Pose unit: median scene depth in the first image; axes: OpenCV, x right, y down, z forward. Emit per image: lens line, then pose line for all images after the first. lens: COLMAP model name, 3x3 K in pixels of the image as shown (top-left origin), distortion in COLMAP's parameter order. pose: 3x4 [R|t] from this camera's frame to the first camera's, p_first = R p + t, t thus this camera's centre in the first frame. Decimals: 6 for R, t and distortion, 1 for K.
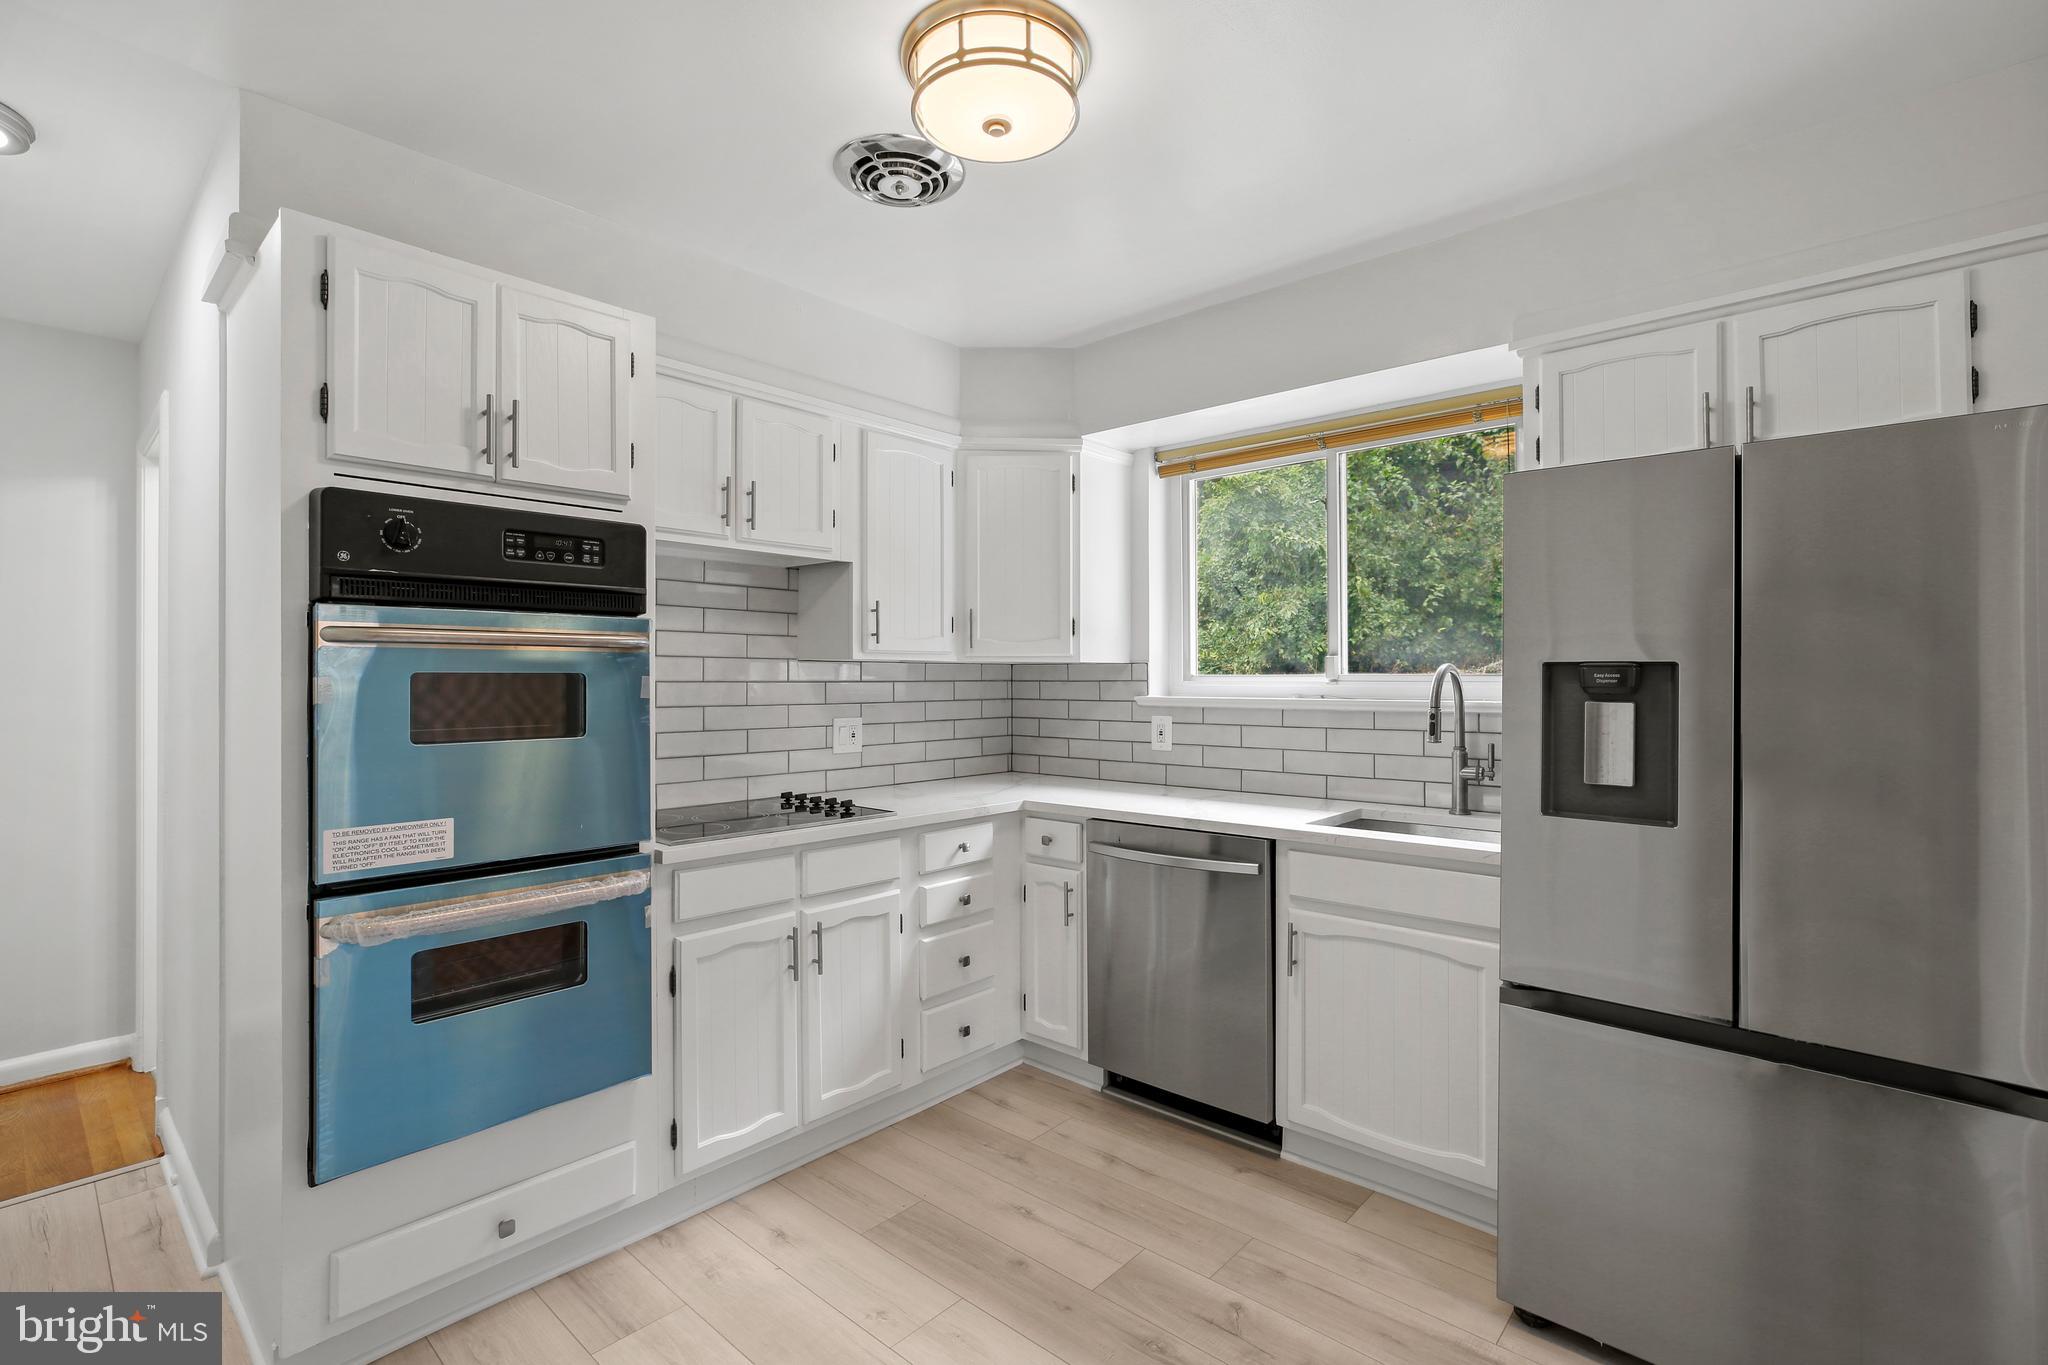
lens RADIAL K [[919.0, 0, 1025.3], [0, 919.0, 680.5], [0, 0, 1]] dist [0.008462, 0.001712]
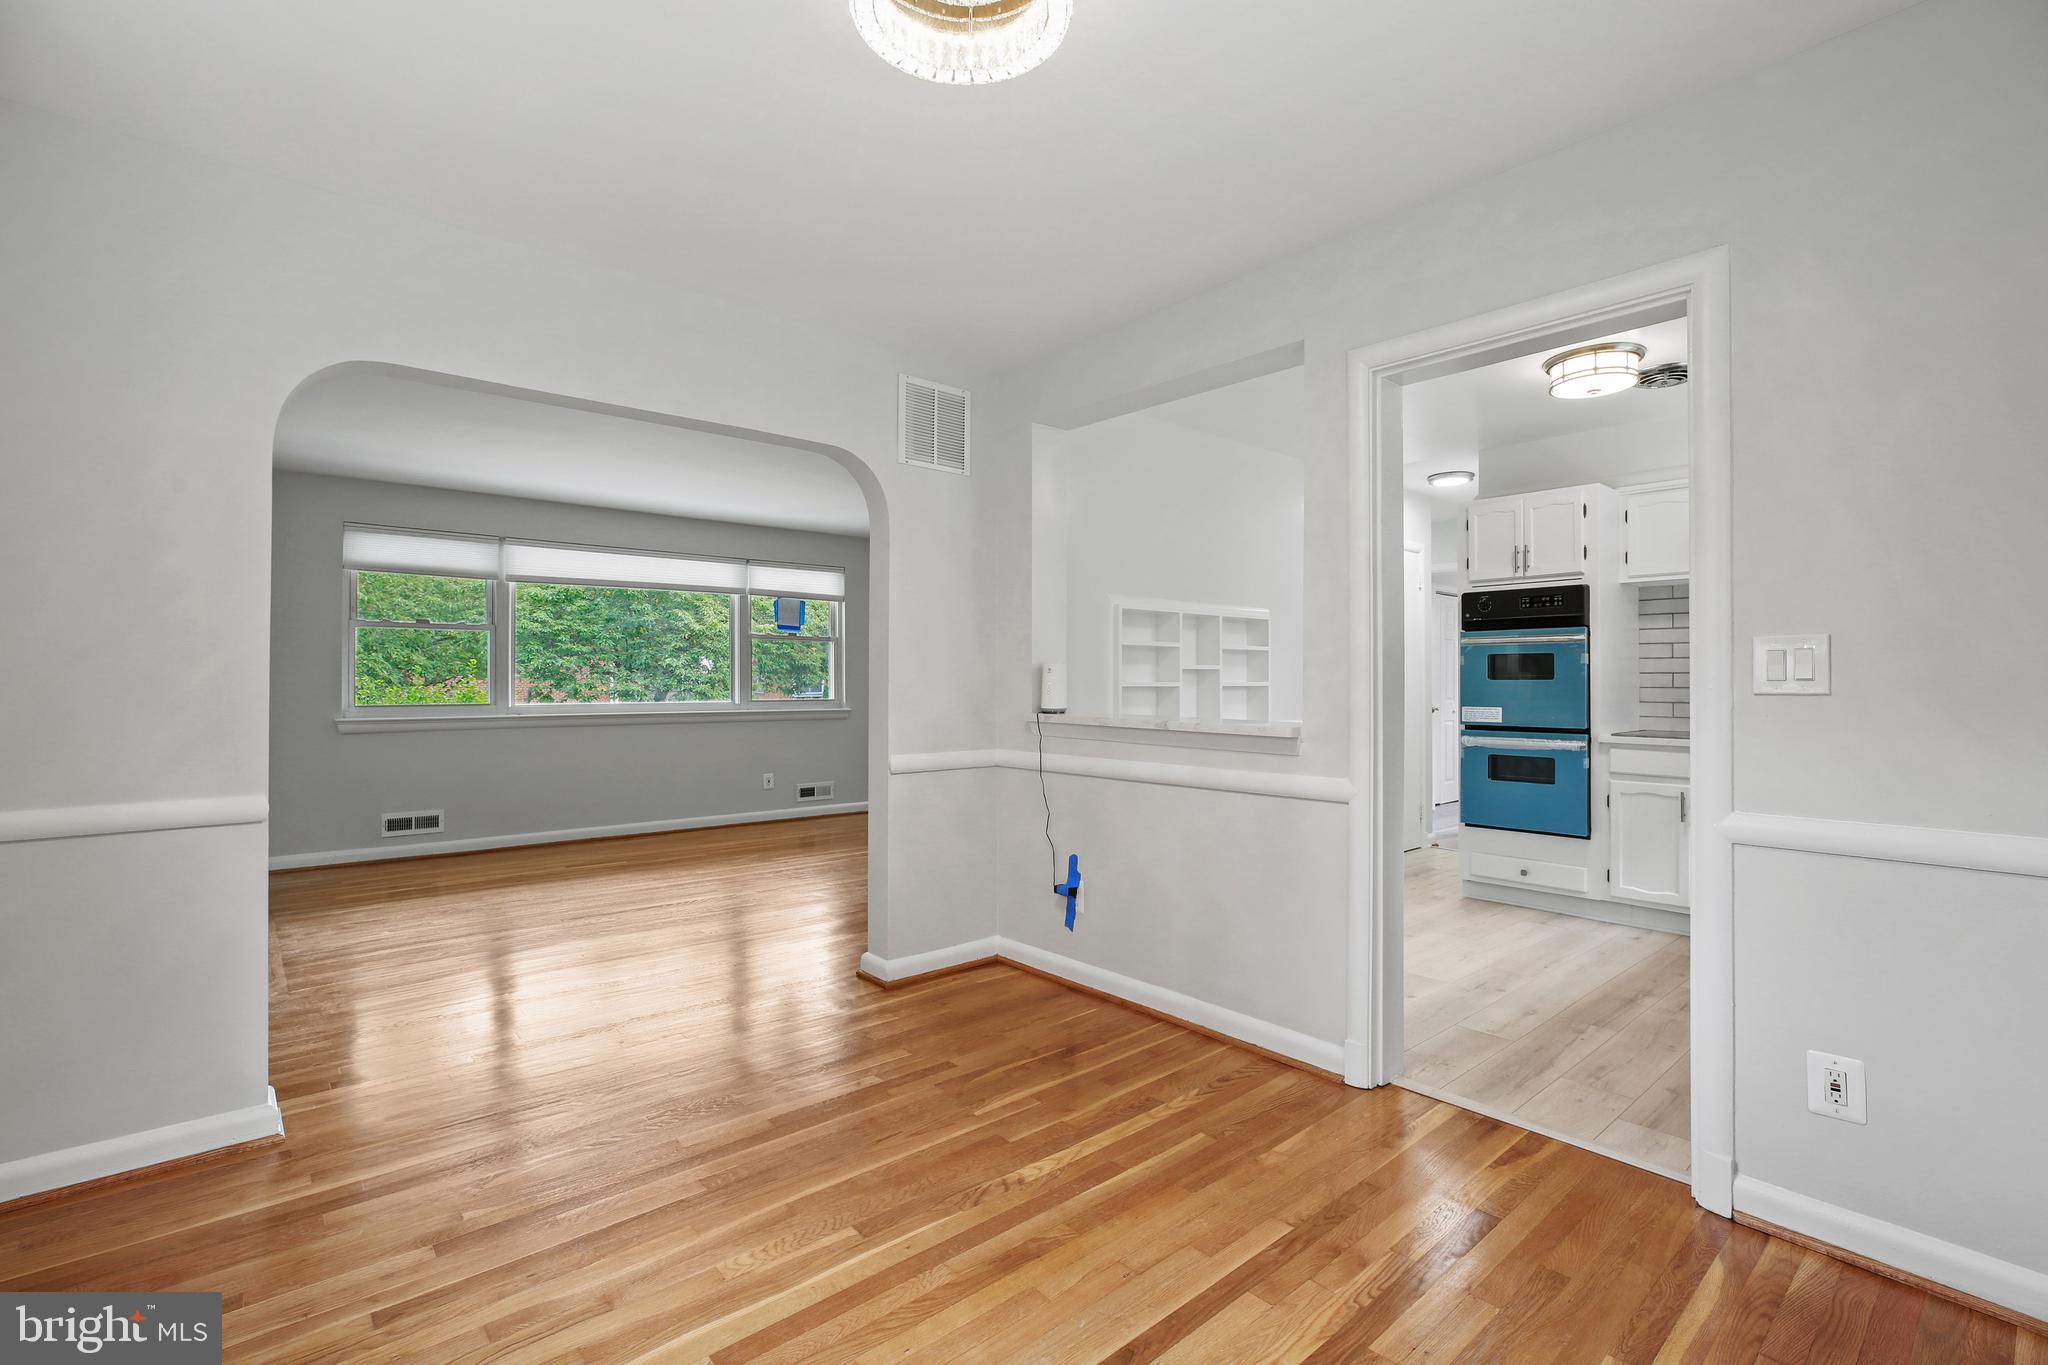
lens RADIAL K [[919.0, 0, 1029.5], [0, 919.0, 677.0], [0, 0, 1]] dist [0.008462, 0.001712]
pose [[-0.119956, -0.009621, -0.992733, 2.101011], [-0.003077, 0.999952, -0.009319, 0.083608], [0.992774, 0.001937, -0.119980, -0.037811]]
